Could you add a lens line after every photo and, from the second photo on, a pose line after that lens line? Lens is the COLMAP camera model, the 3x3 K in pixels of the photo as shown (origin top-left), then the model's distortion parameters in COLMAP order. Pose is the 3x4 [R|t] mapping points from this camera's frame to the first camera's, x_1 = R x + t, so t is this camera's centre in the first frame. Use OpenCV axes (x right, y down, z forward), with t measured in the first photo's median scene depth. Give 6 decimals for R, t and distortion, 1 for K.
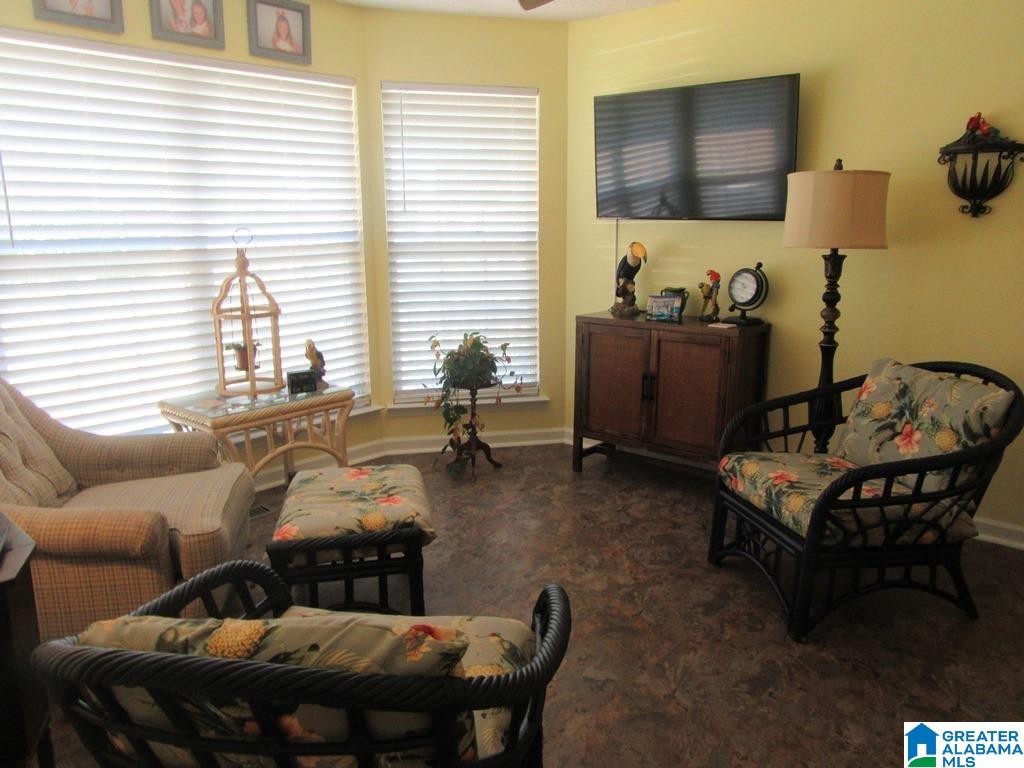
lens RADIAL K [[774.4, 0, 512.3], [0, 774.4, 385.2], [0, 0, 1]] dist [0.003582, -0.001420]
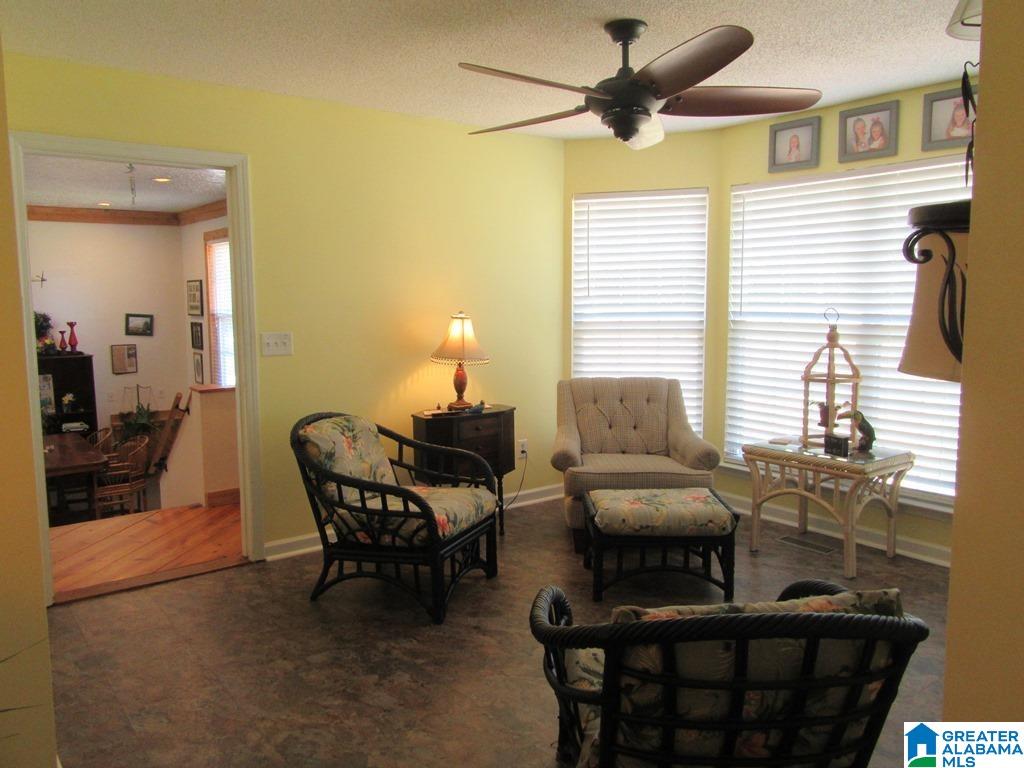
lens RADIAL K [[774.4, 0, 512.7], [0, 774.4, 381.5], [0, 0, 1]] dist [0.003582, -0.001420]
pose [[-0.204112, 0.110932, -0.972642, 0.906619], [-0.210791, 0.965272, 0.154327, -0.170429], [0.955984, 0.236524, -0.173640, 0.751208]]
